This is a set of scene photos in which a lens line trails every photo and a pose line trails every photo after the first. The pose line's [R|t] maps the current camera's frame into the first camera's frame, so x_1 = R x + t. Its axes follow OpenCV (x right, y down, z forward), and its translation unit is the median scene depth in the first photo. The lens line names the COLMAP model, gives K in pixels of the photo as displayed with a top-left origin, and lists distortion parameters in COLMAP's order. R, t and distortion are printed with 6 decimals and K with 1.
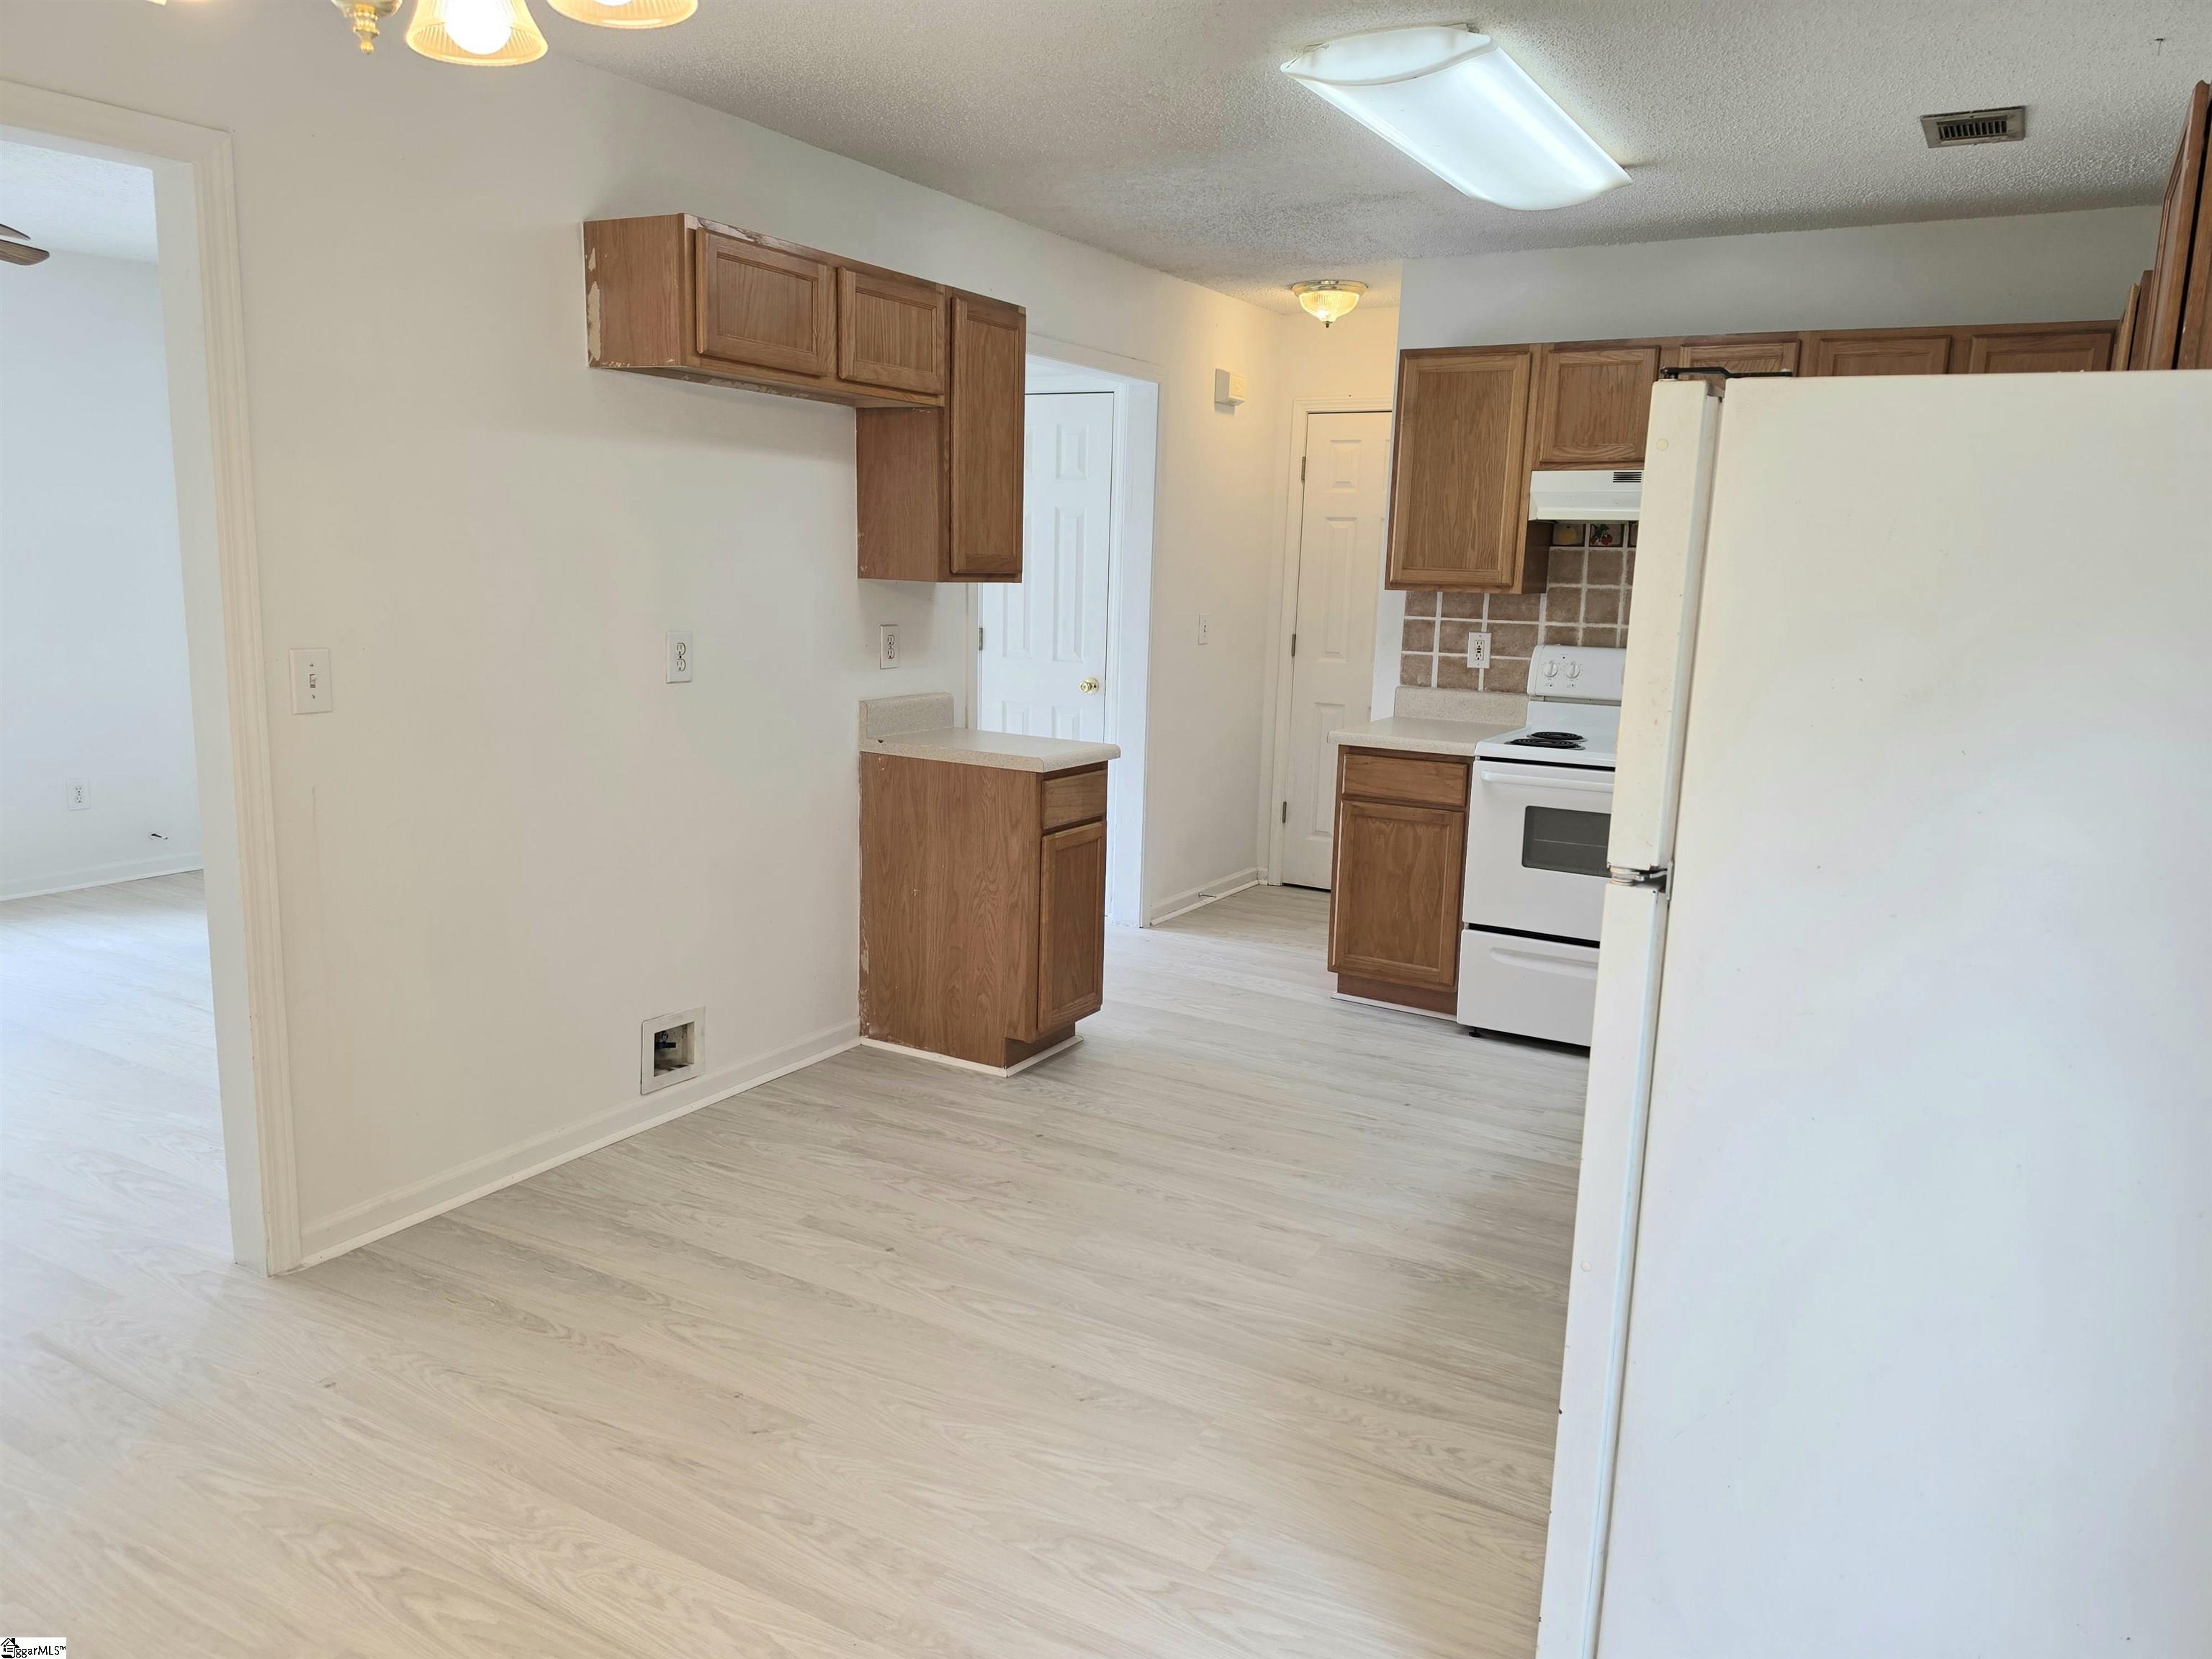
lens RADIAL K [[1532.3, 0, 1132.4], [0, 1532.3, 834.4], [0, 0, 1]] dist [0.074052, -0.083210]
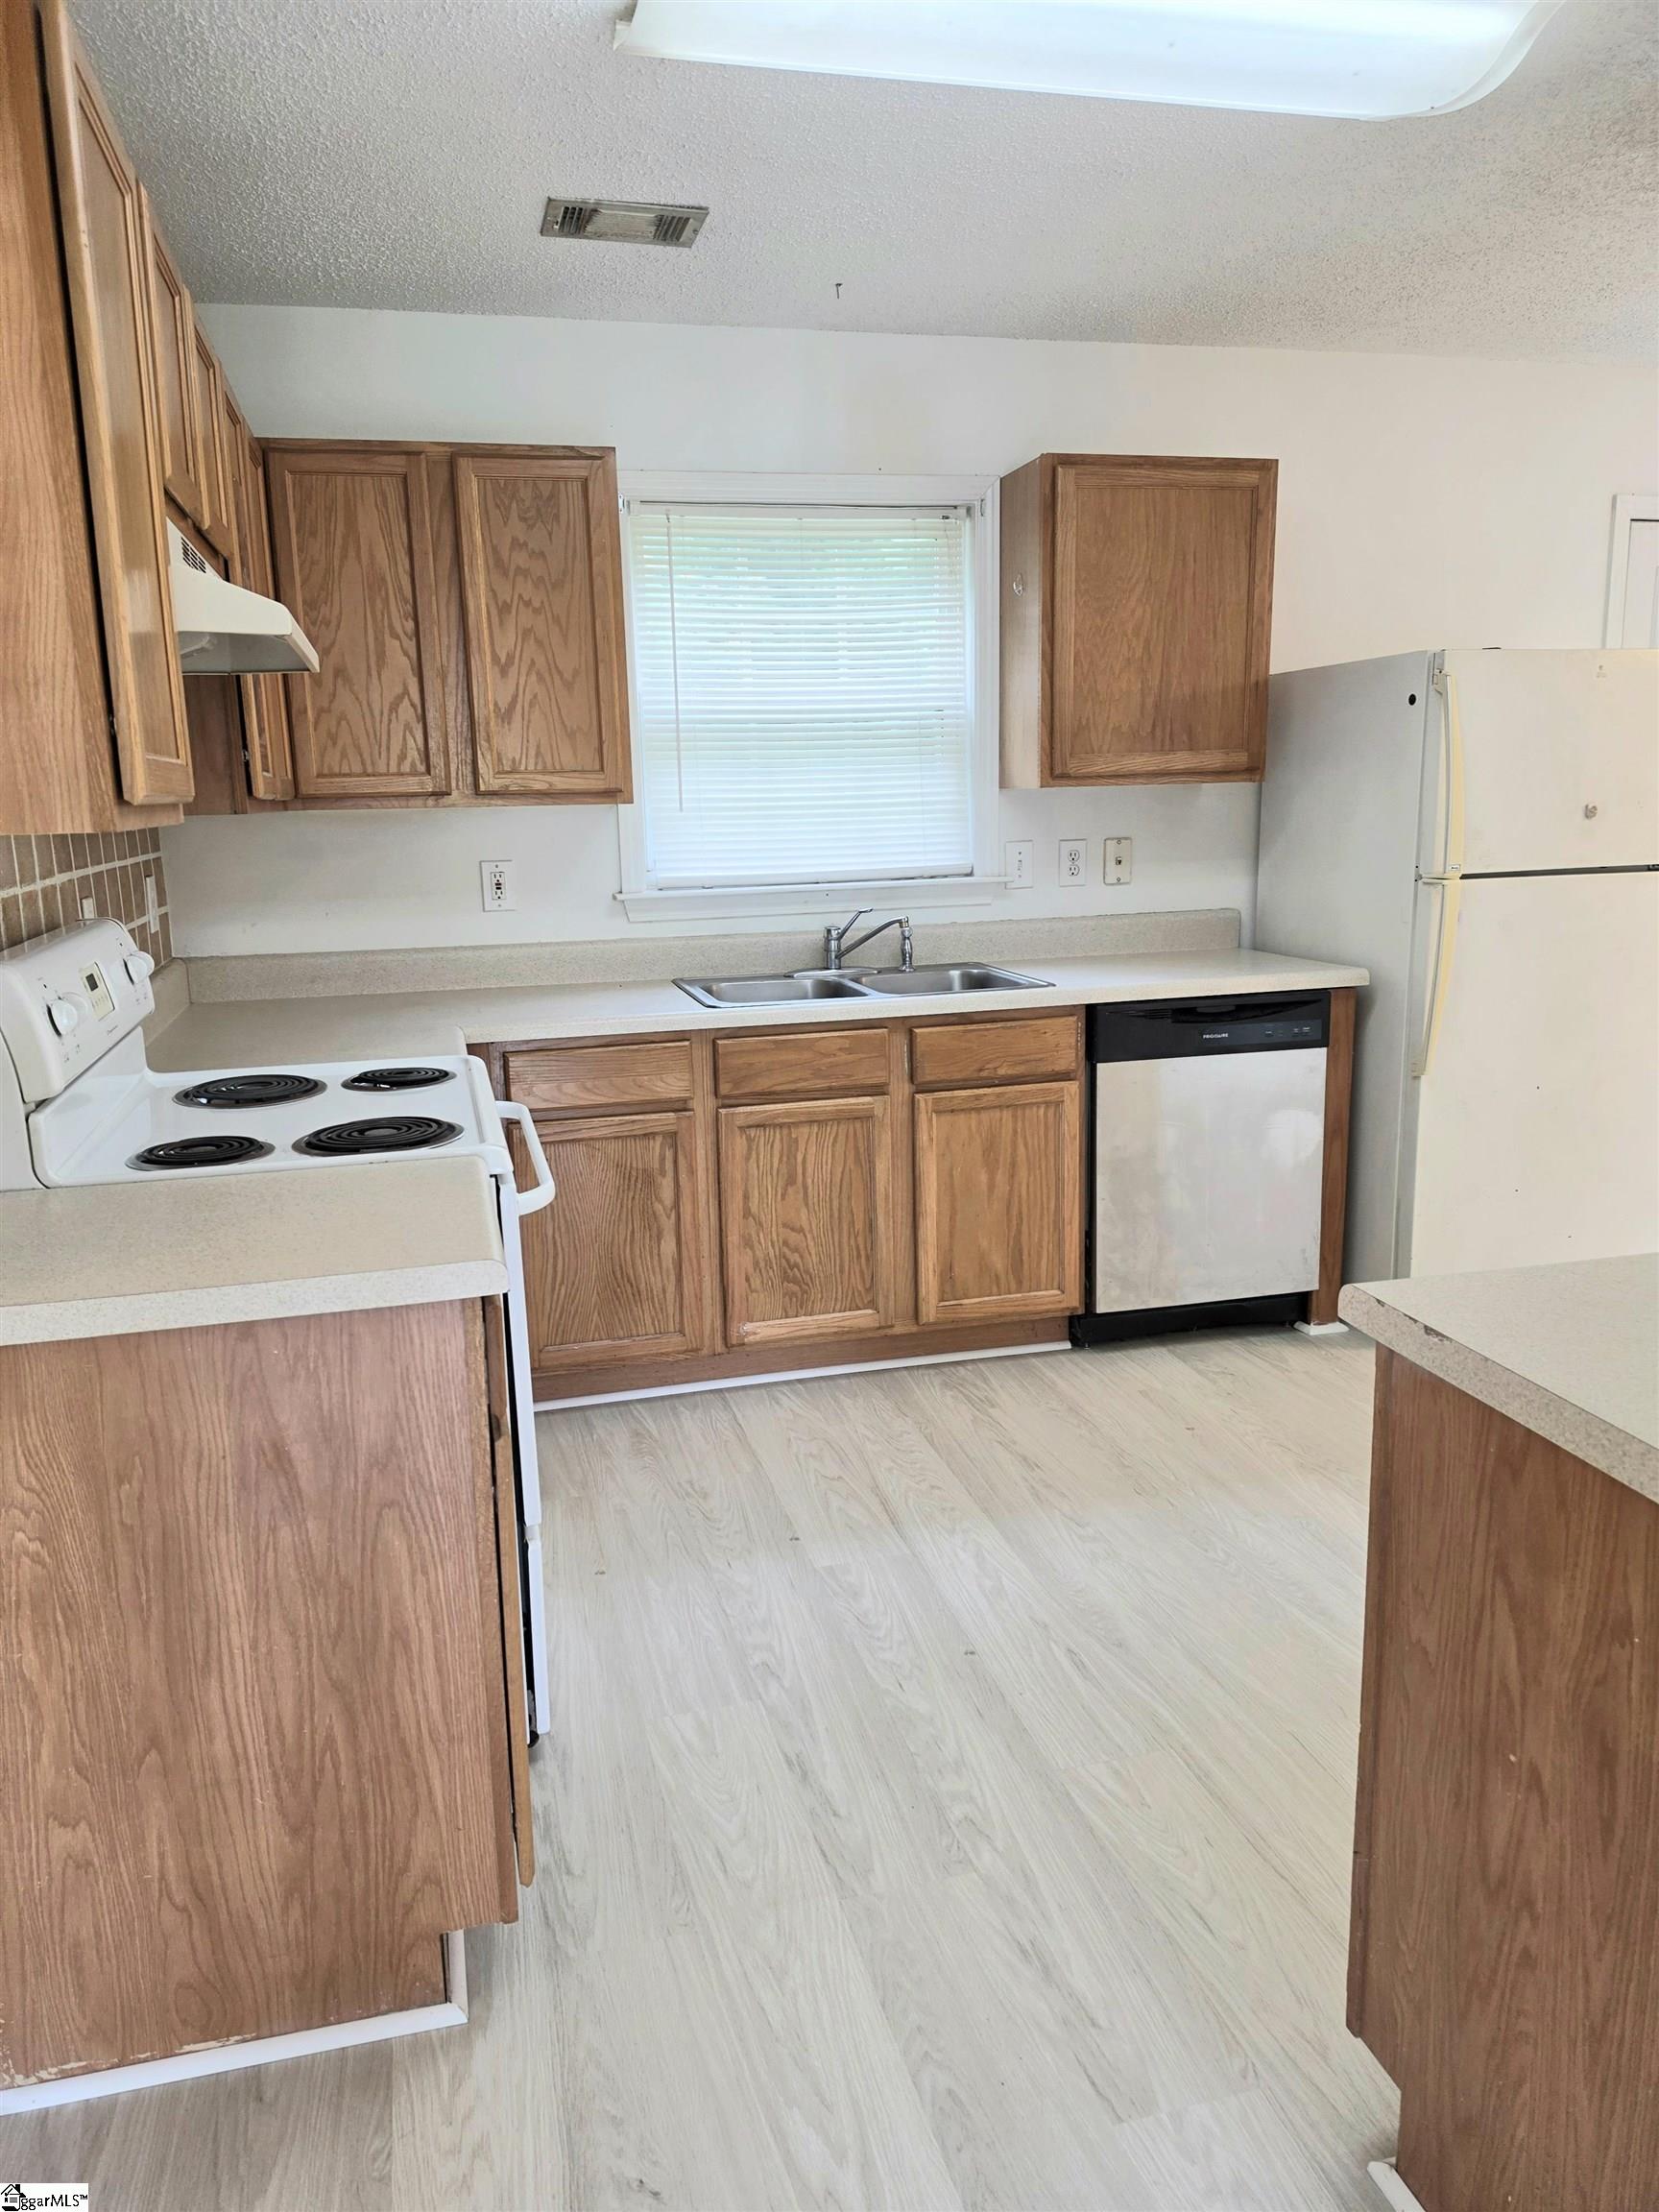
lens RADIAL K [[1532.3, 0, 808.5], [0, 1532.3, 1090.0], [0, 0, 1]] dist [0.074052, -0.083210]
pose [[-0.694304, -0.155157, 0.702758, -0.160210], [0.133196, 0.931911, 0.337343, -0.231261], [-0.707249, 0.327823, -0.626363, 1.310403]]
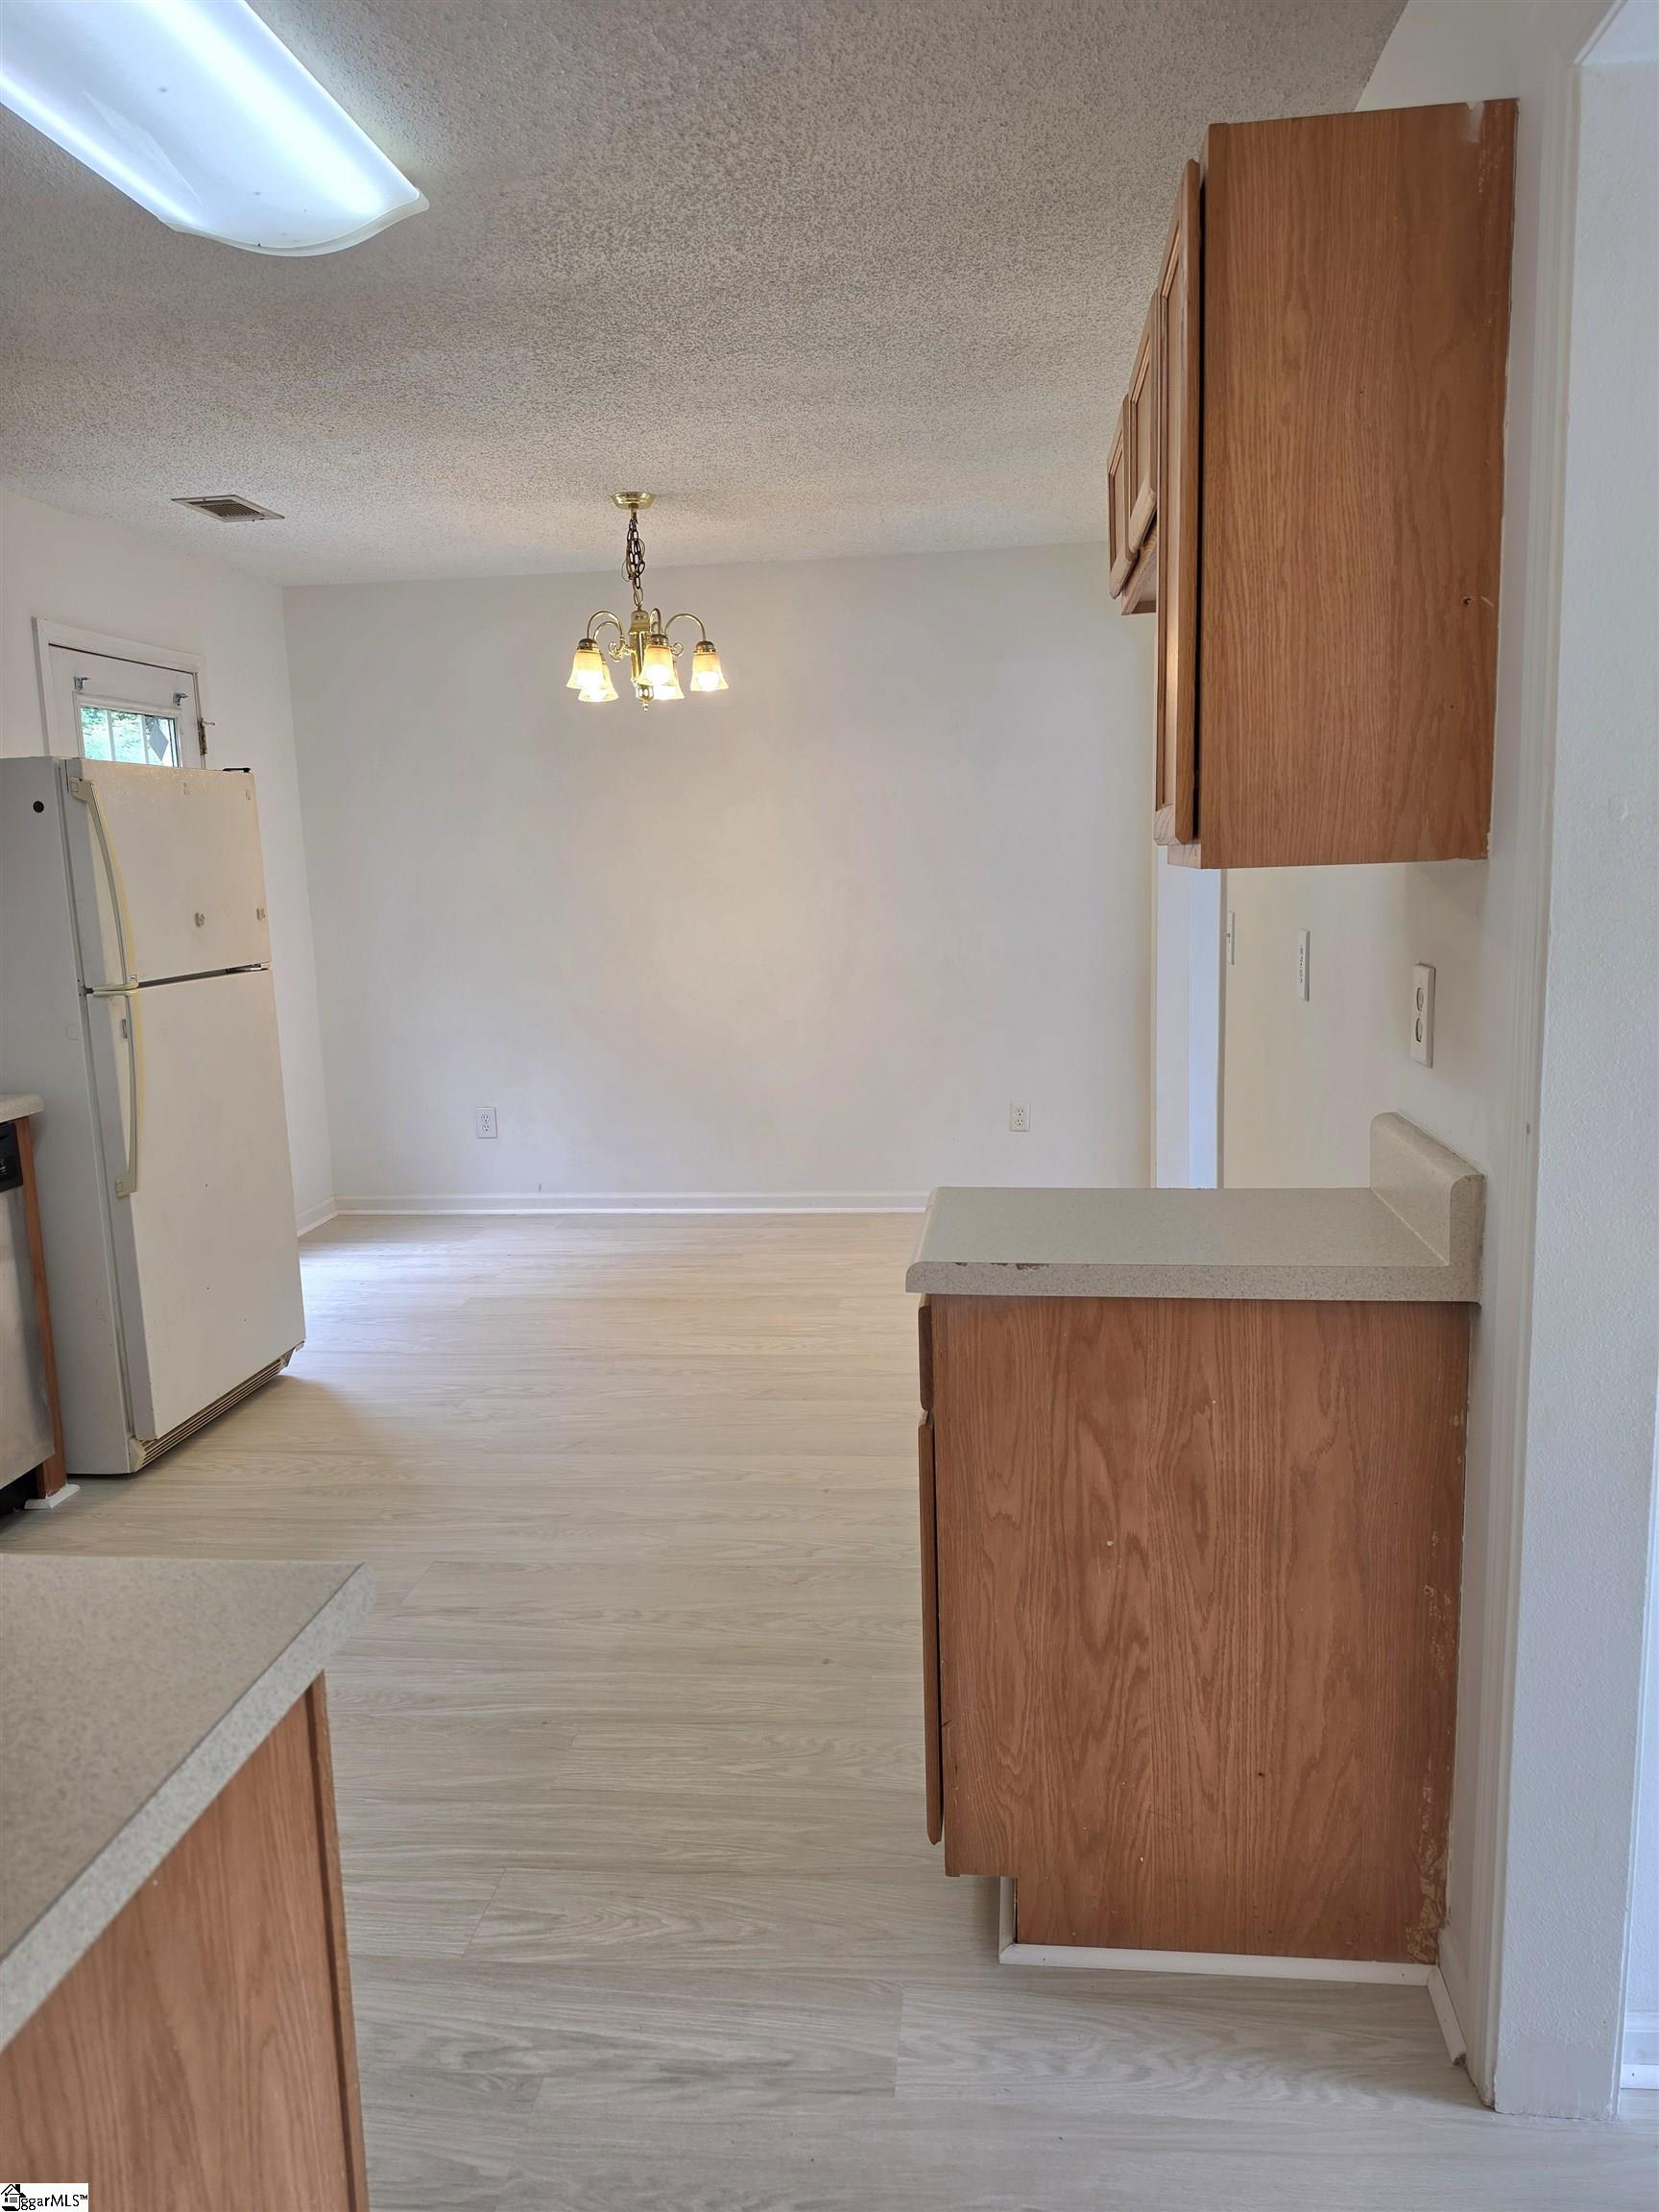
lens RADIAL K [[1532.3, 0, 819.3], [0, 1532.3, 1084.1], [0, 0, 1]] dist [0.074052, -0.083210]
pose [[-0.924185, 0.054074, -0.378098, 0.171373], [-0.067821, 0.950963, 0.301778, -0.233283], [0.375875, 0.304541, -0.875198, 1.371819]]
